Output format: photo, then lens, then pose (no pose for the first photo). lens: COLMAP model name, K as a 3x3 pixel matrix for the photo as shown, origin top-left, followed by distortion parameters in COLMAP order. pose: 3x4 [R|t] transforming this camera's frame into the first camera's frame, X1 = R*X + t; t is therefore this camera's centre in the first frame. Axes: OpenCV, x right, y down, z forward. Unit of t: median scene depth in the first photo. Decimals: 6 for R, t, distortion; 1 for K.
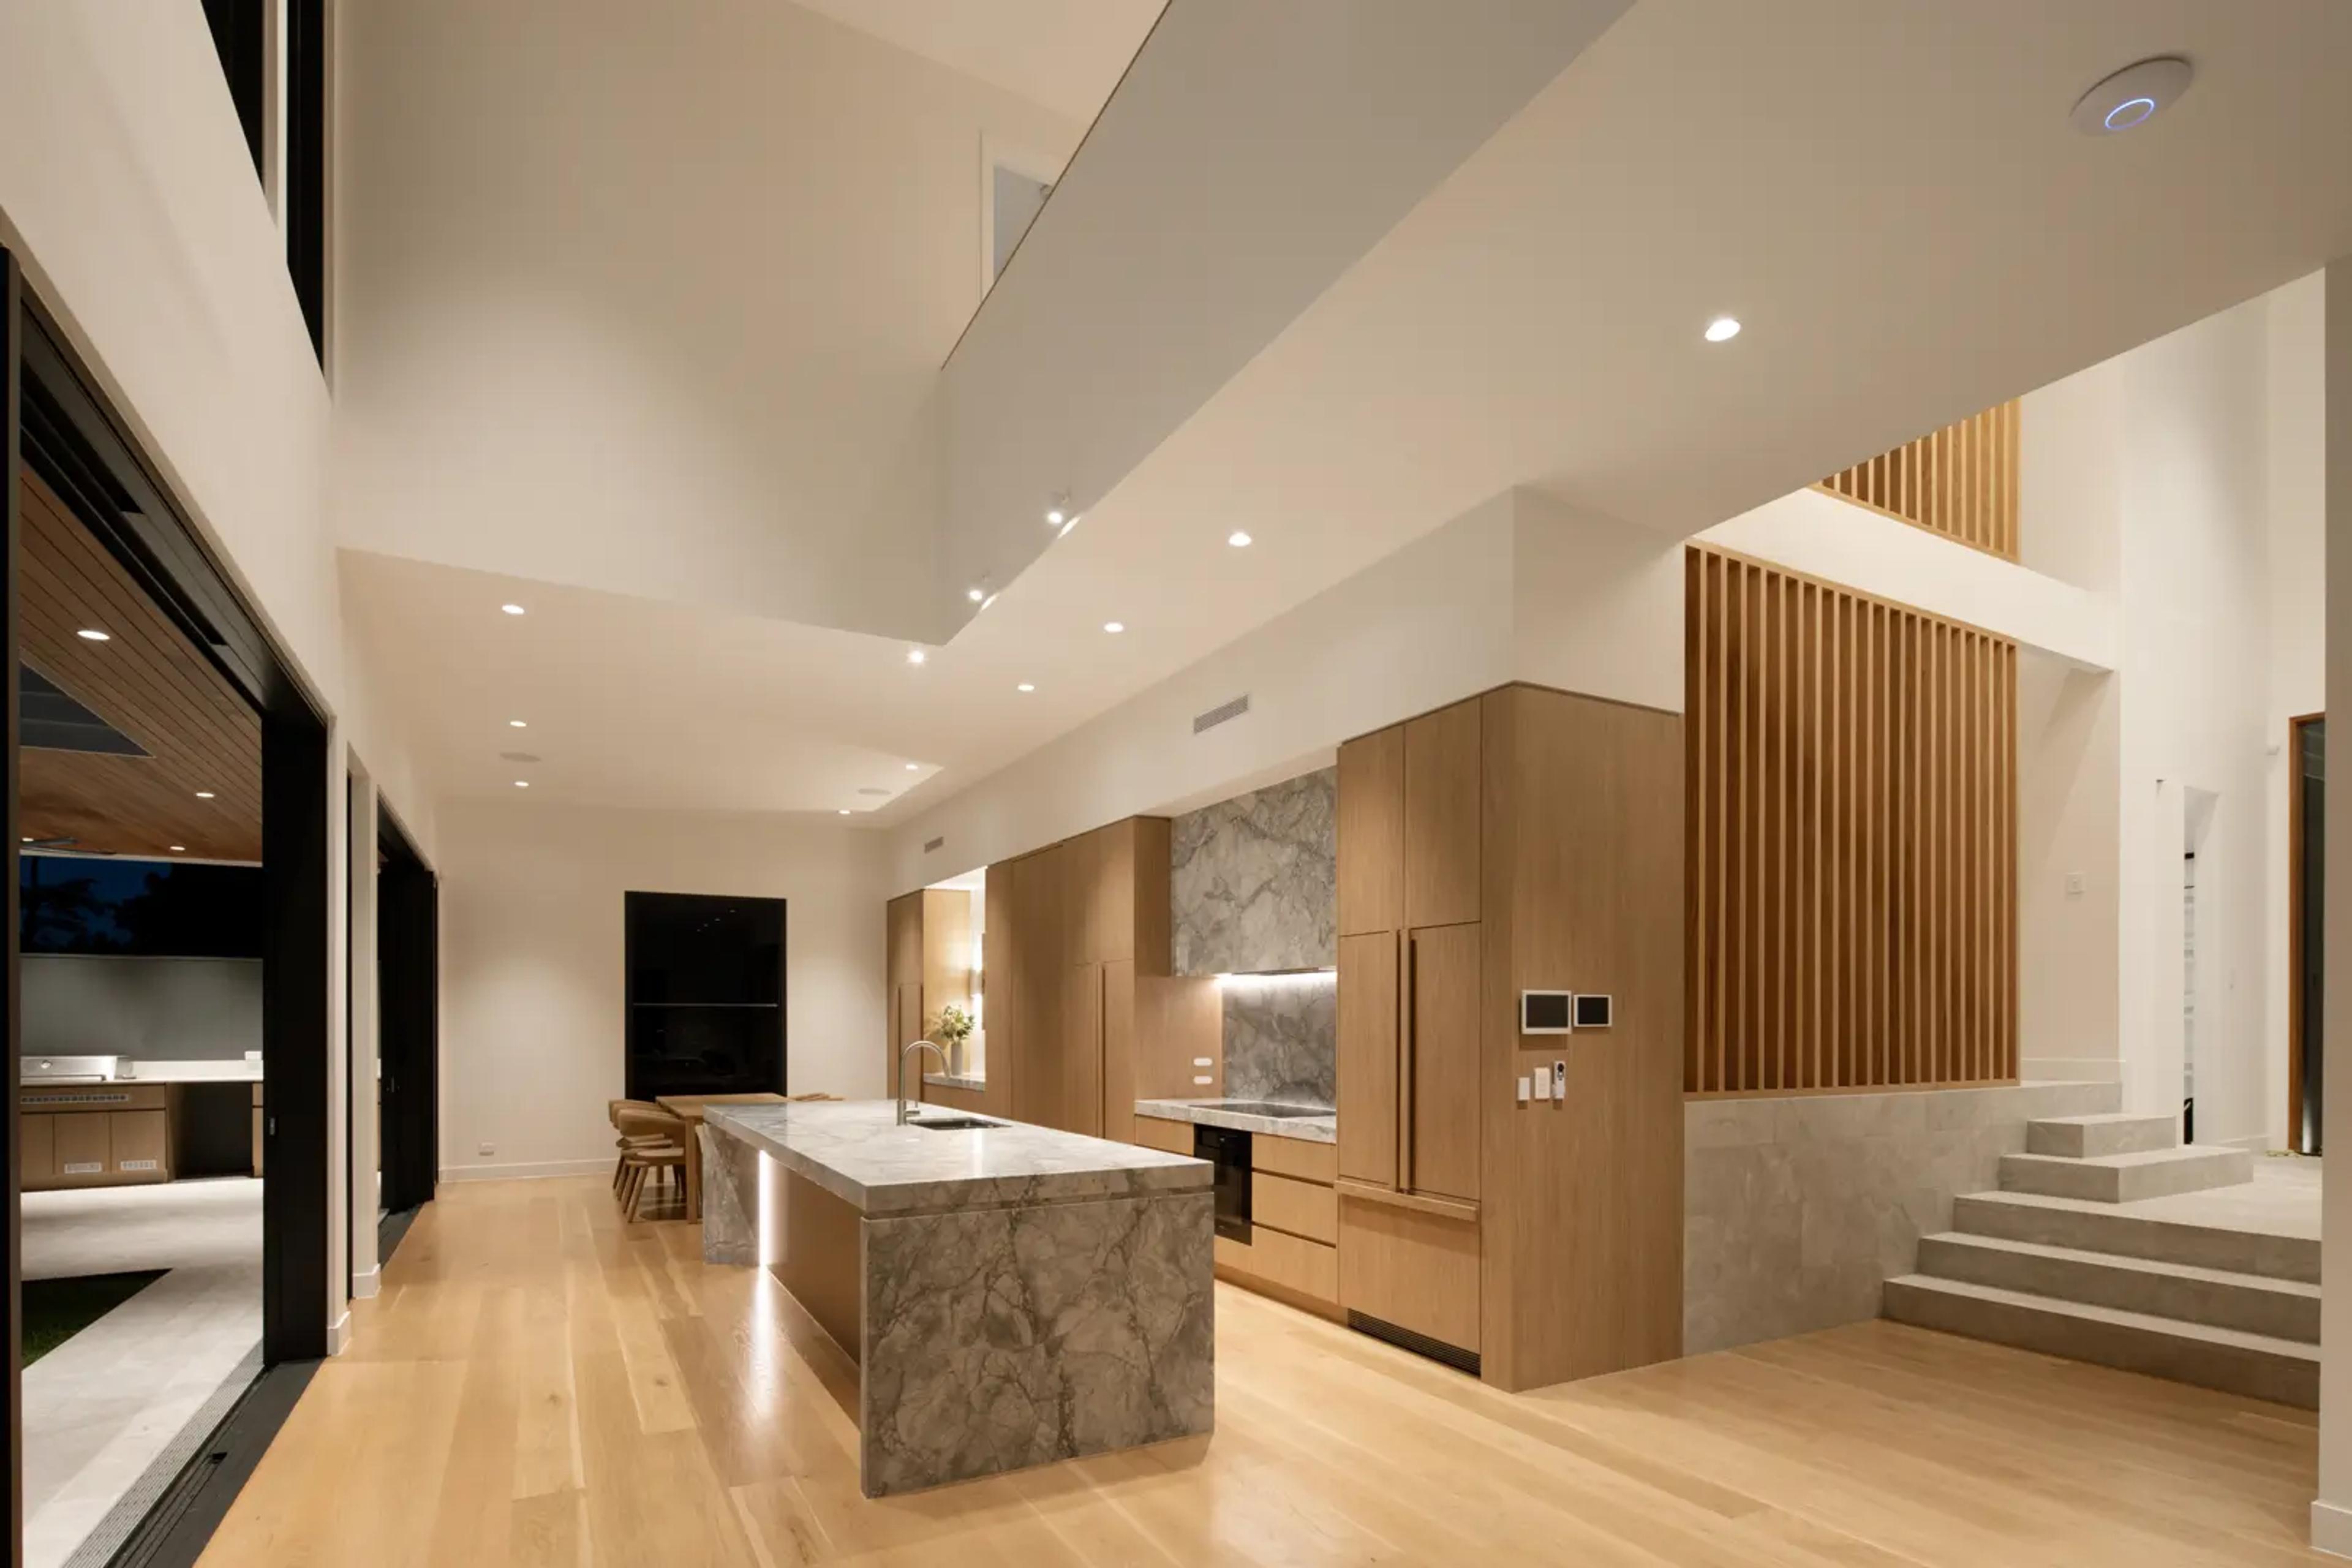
lens RADIAL K [[1121.4, 0, 1176.6], [0, 1121.4, 1025.2], [0, 0, 1]] dist [-0.000763, -0.000026]
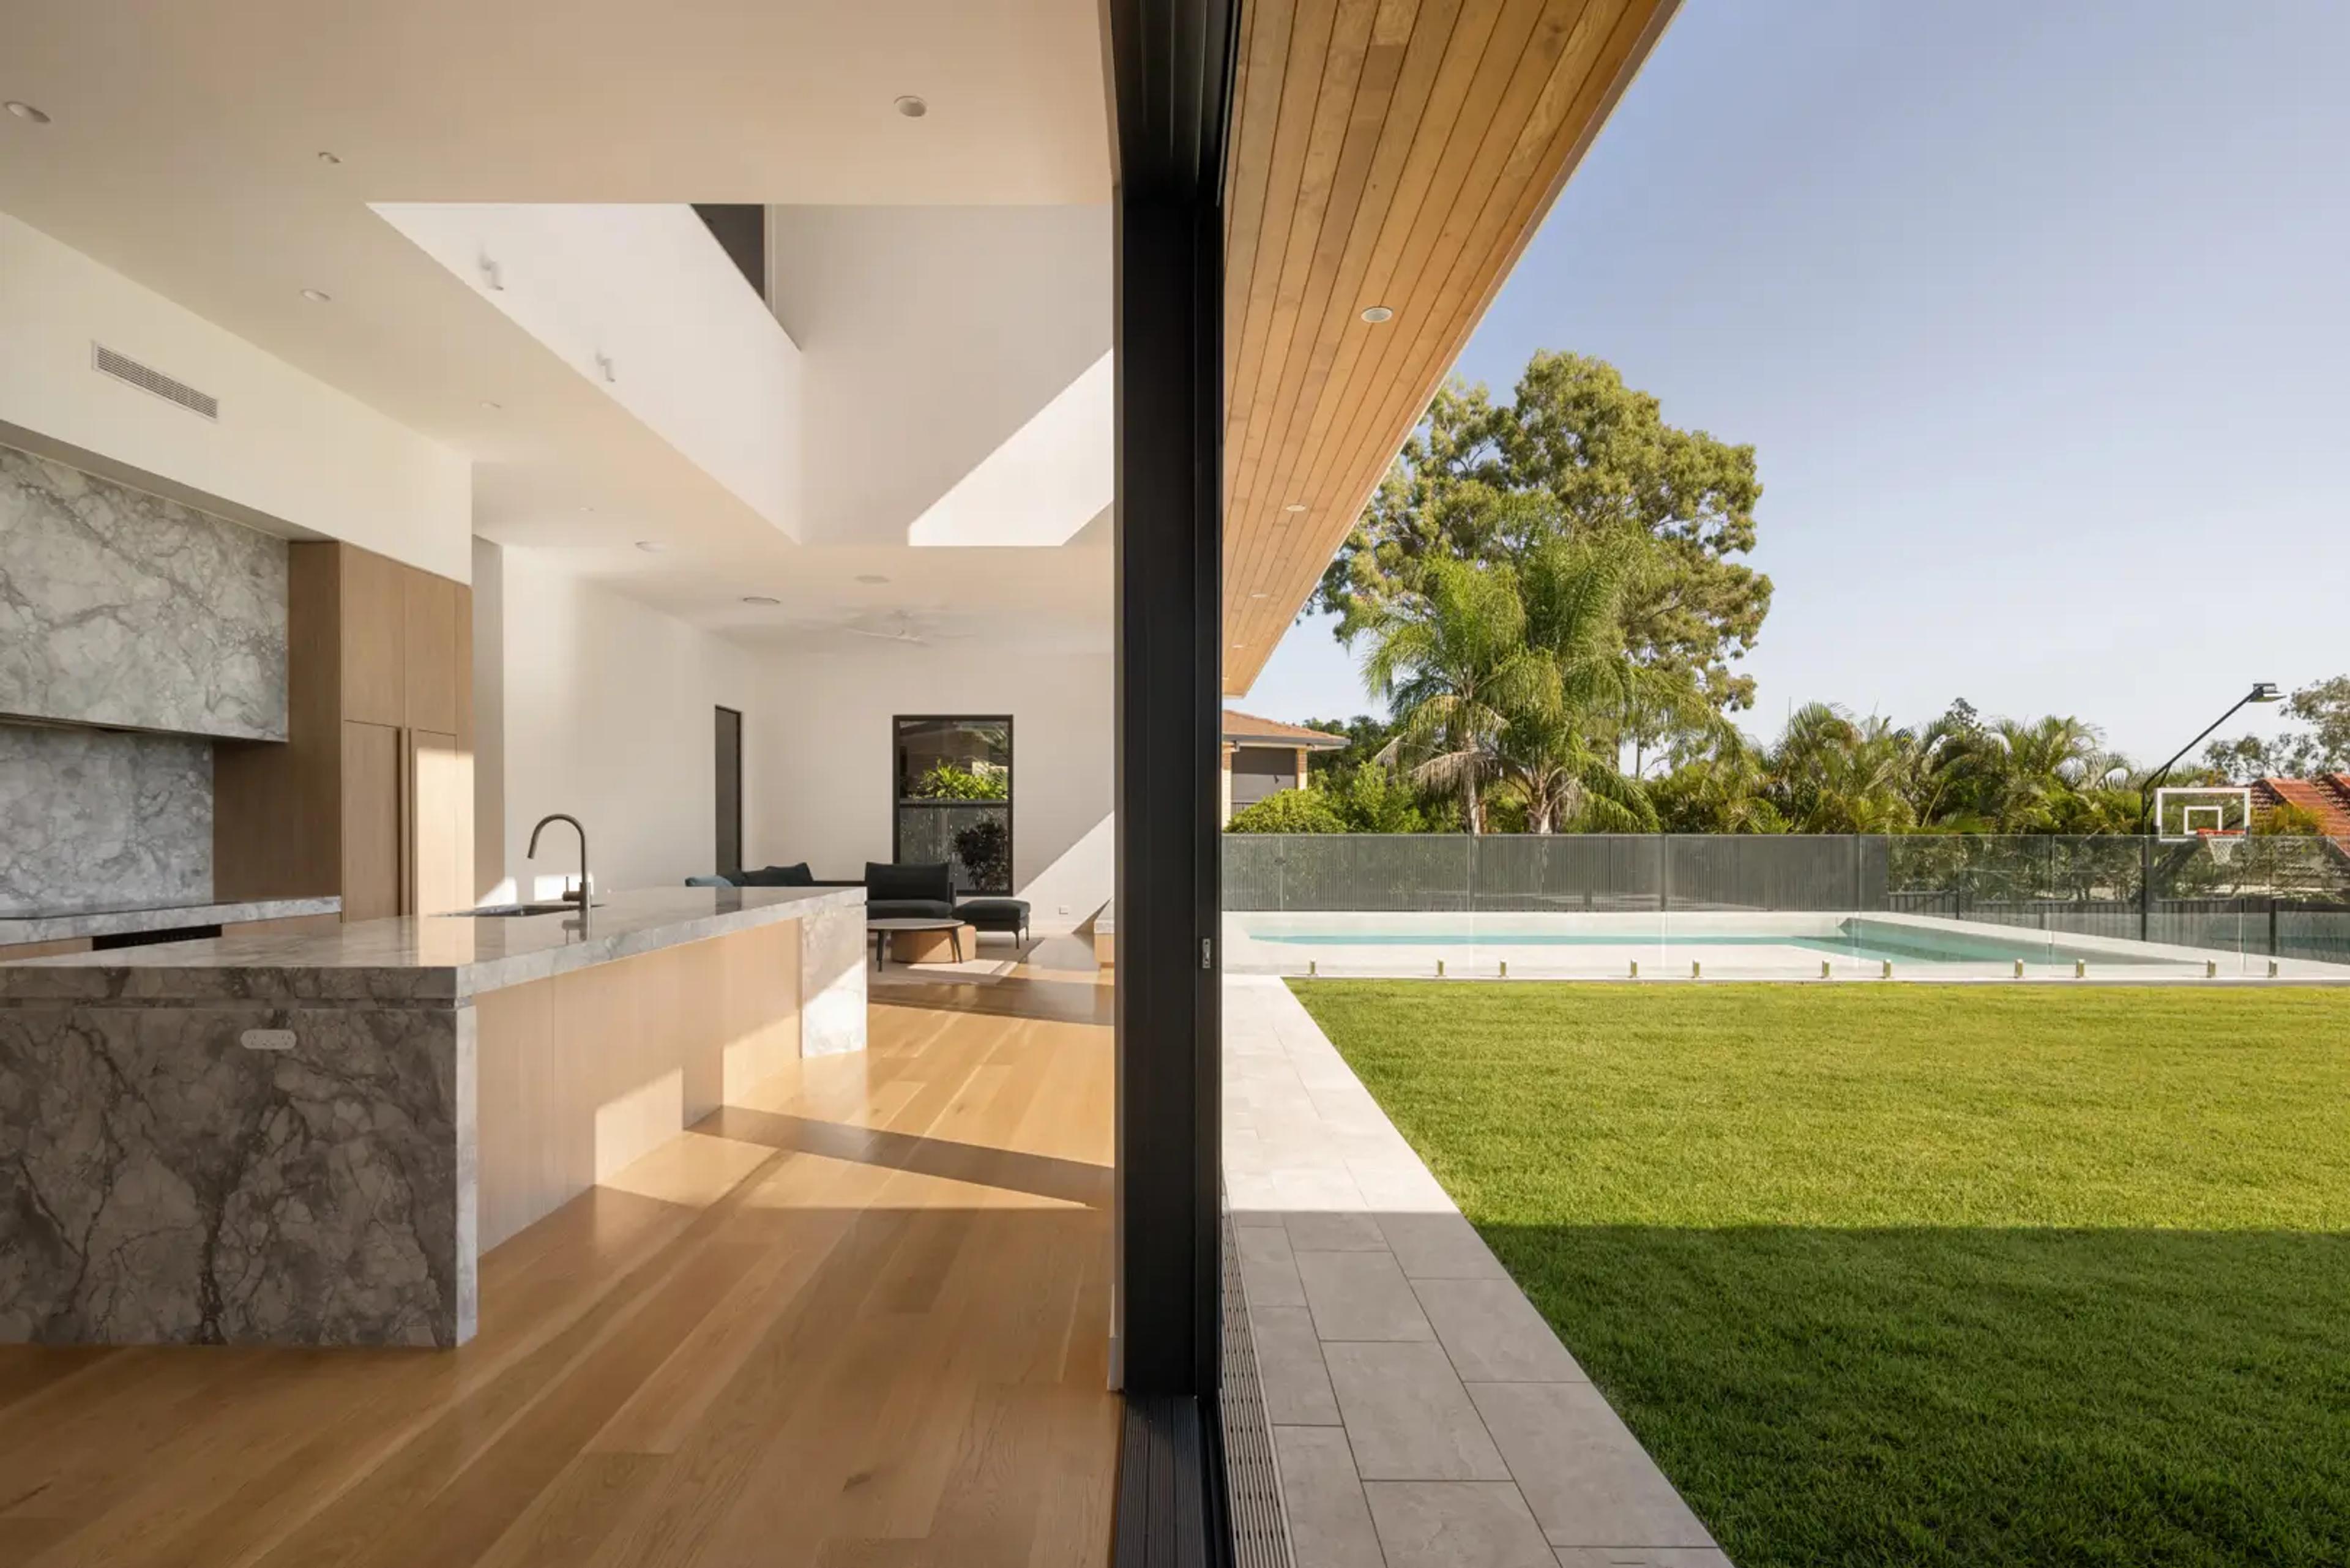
lens RADIAL K [[1135.3, 0, 1173.1], [0, 1135.3, 840.2], [0, 0, 1]] dist [-0.002499, -0.000752]
pose [[-0.873095, -0.003434, 0.487539, -1.313545], [0.001593, 0.999950, 0.009896, 0.034051], [-0.487548, 0.009417, -0.873045, 1.882551]]
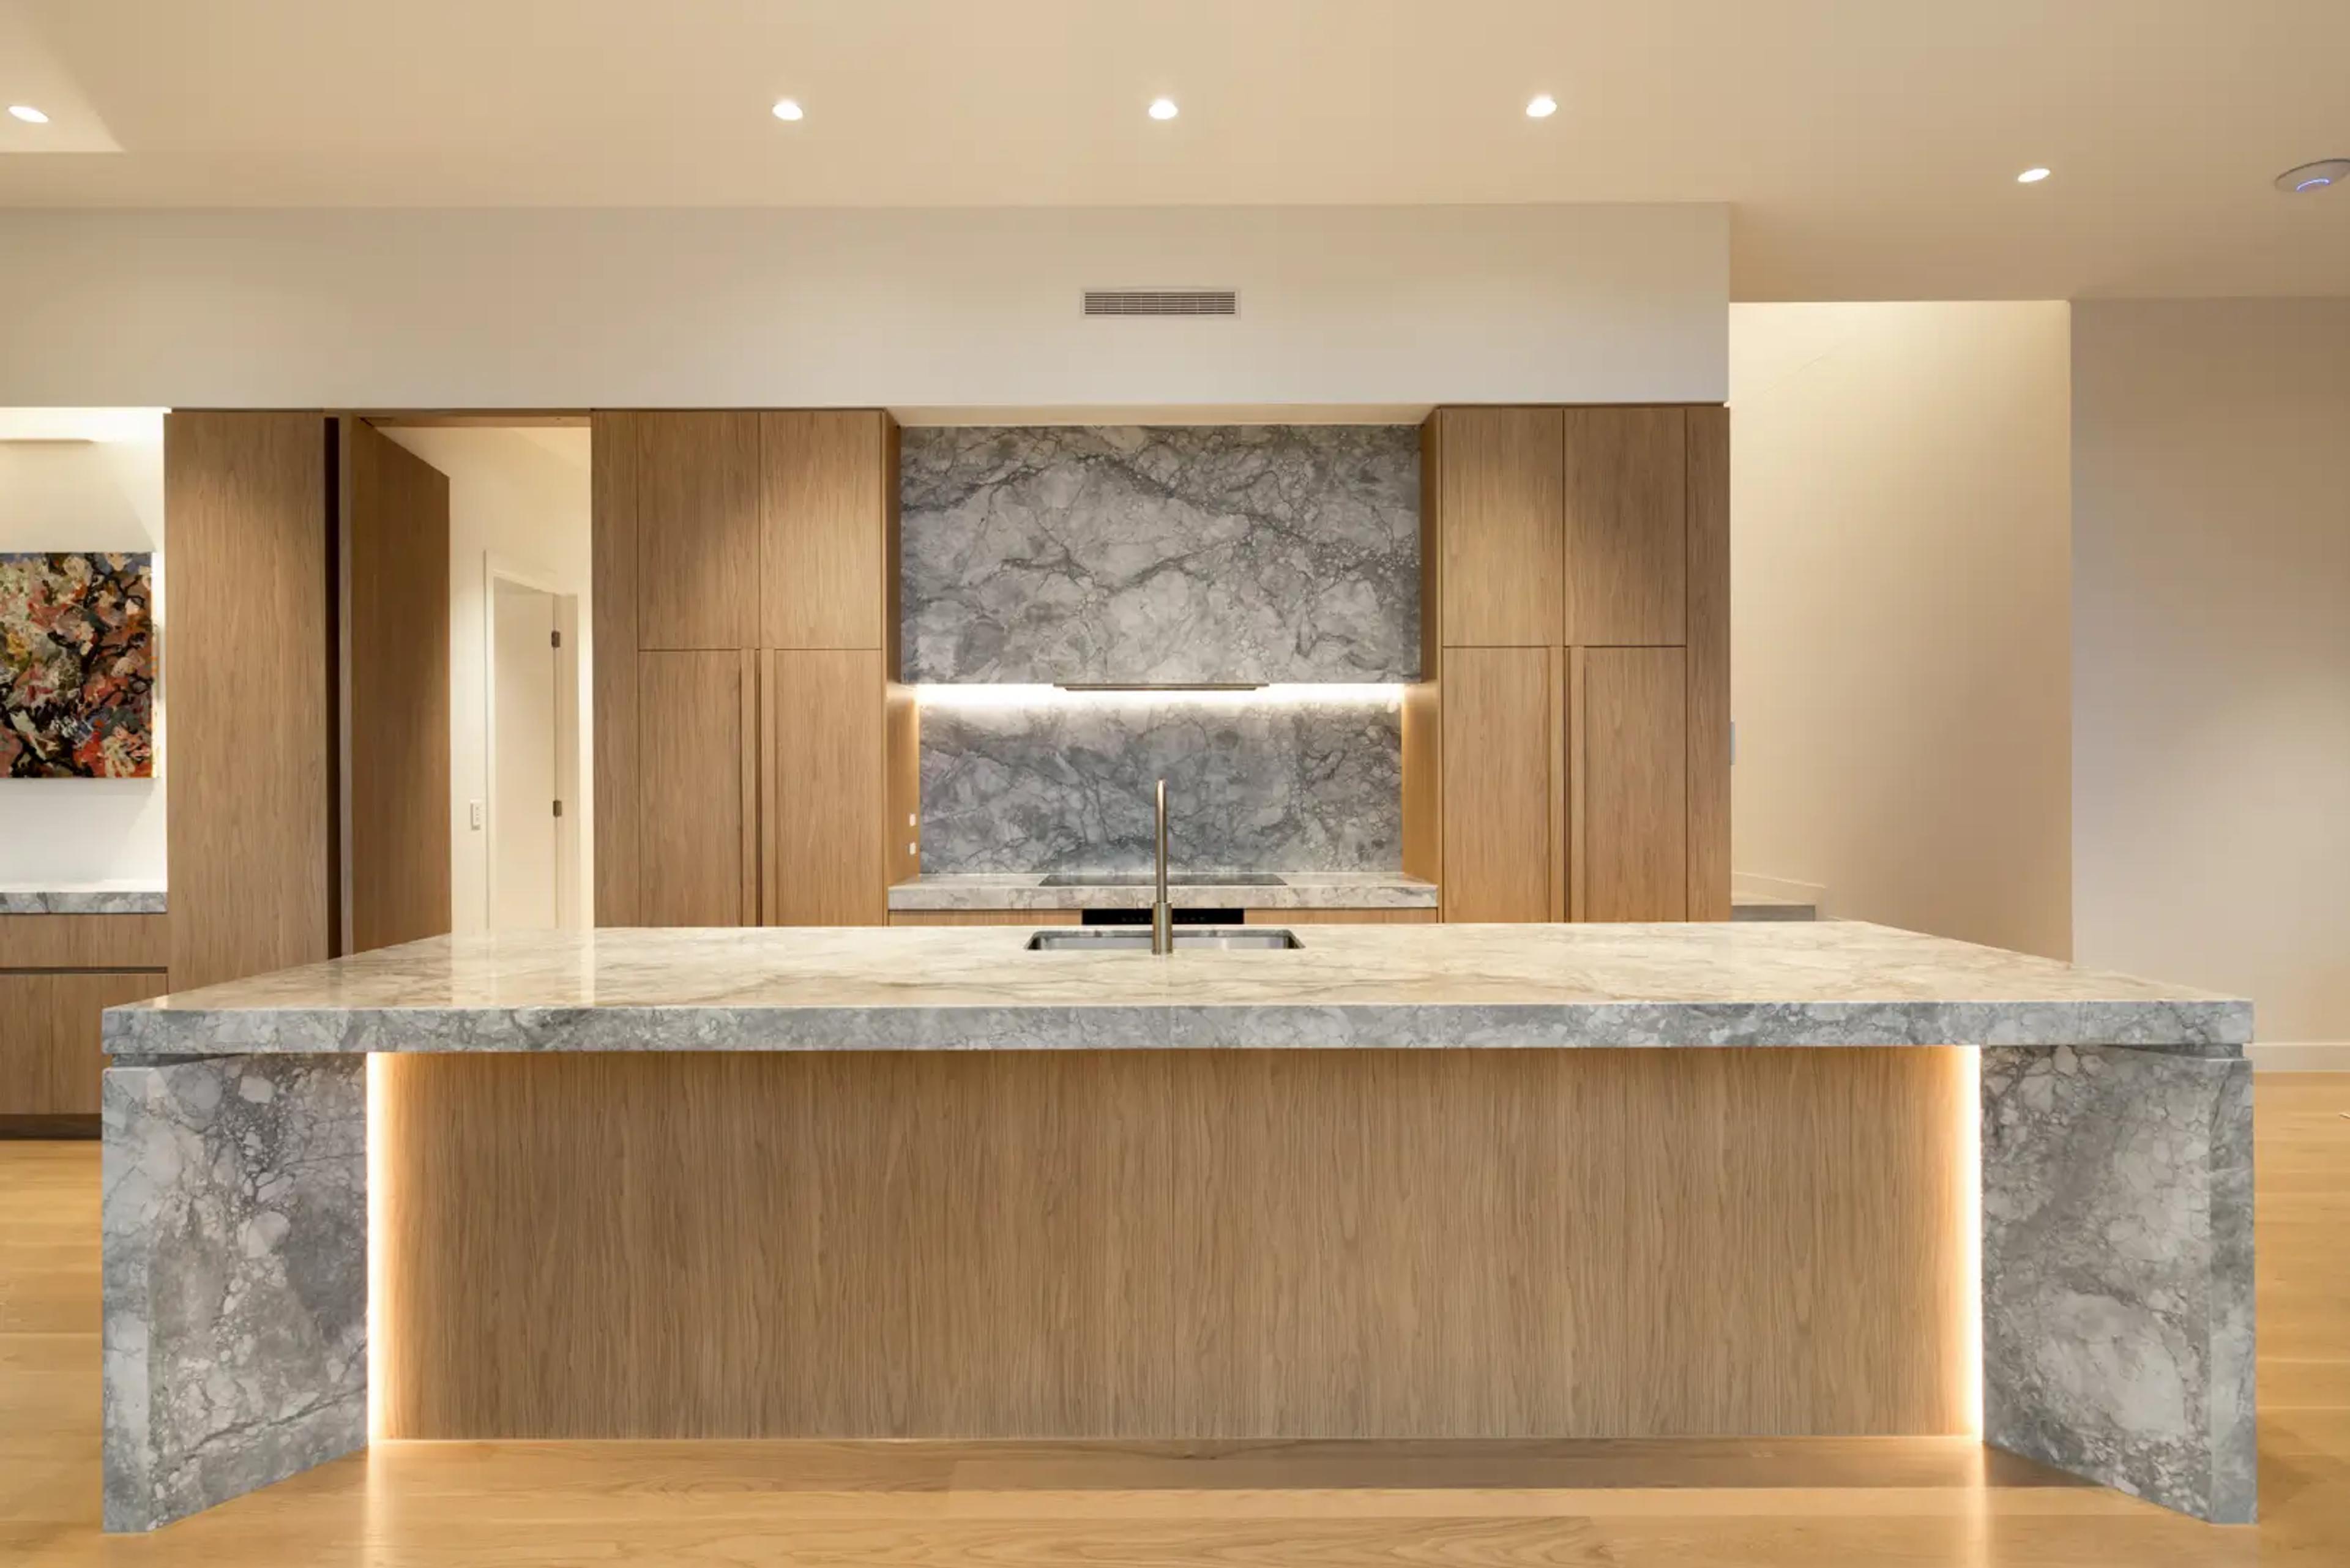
lens RADIAL K [[1226.5, 0, 1143.5], [0, 1226.5, 777.5], [0, 0, 1]] dist [0.002790, 0.000573]
pose [[0.495183, -0.001765, 0.868787, -0.864913], [0.005507, 0.999984, -0.001107, 0.016889], [-0.868771, 0.005332, 0.495185, 0.902365]]
